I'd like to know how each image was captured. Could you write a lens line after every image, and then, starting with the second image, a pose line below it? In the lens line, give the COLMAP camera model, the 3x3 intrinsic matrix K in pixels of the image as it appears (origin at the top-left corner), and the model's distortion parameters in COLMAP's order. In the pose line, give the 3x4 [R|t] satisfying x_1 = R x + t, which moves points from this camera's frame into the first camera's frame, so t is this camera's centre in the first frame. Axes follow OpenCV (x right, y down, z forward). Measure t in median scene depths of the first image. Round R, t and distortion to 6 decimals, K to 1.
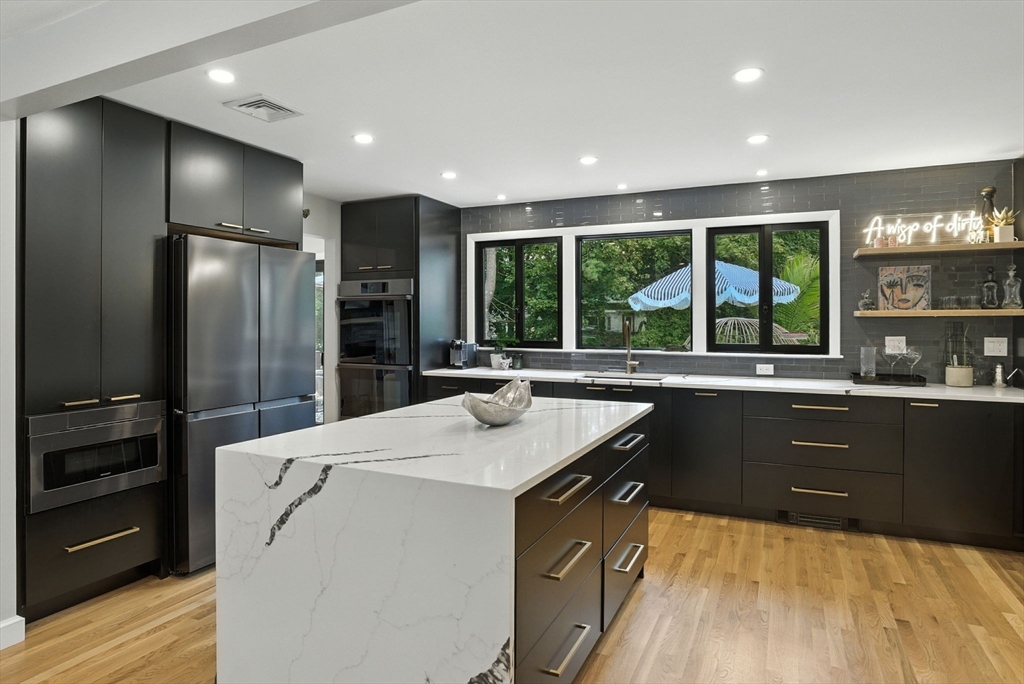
lens RADIAL K [[617.9, 0, 510.5], [0, 617.9, 323.3], [0, 0, 1]] dist [-0.072071, 0.044754]
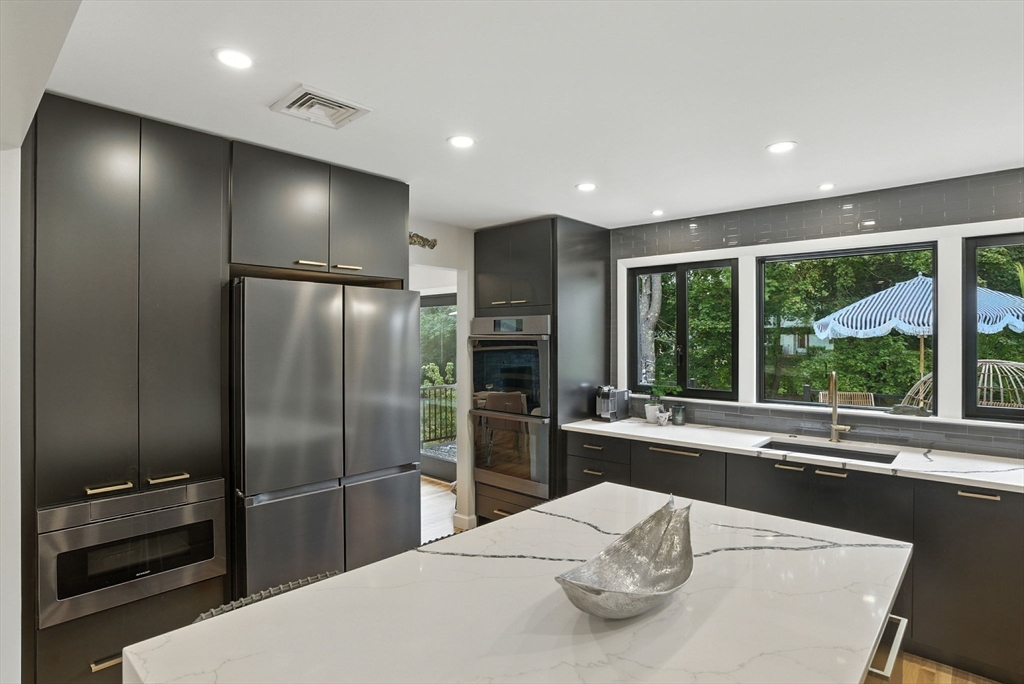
lens RADIAL K [[546.3, 0, 509.4], [0, 546.3, 338.3], [0, 0, 1]] dist [-0.066063, 0.028884]
pose [[0.955188, -0.000663, -0.295998, 0.010728], [0.001433, 0.999996, 0.002385, -0.046130], [0.295996, -0.002702, 0.955185, 0.291122]]
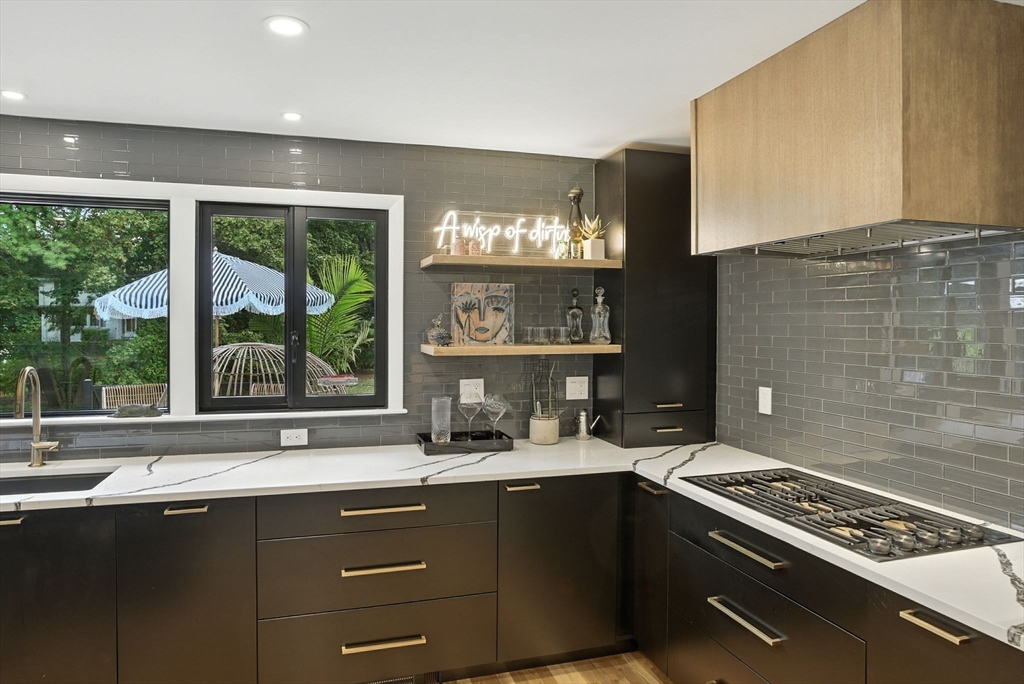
lens RADIAL K [[617.9, 0, 510.5], [0, 617.9, 323.3], [0, 0, 1]] dist [-0.072071, 0.044754]
pose [[0.738090, -0.001254, 0.674701, 0.154491], [-0.004582, 0.999966, 0.006871, -0.045504], [-0.674686, -0.008163, 0.738059, 0.381163]]
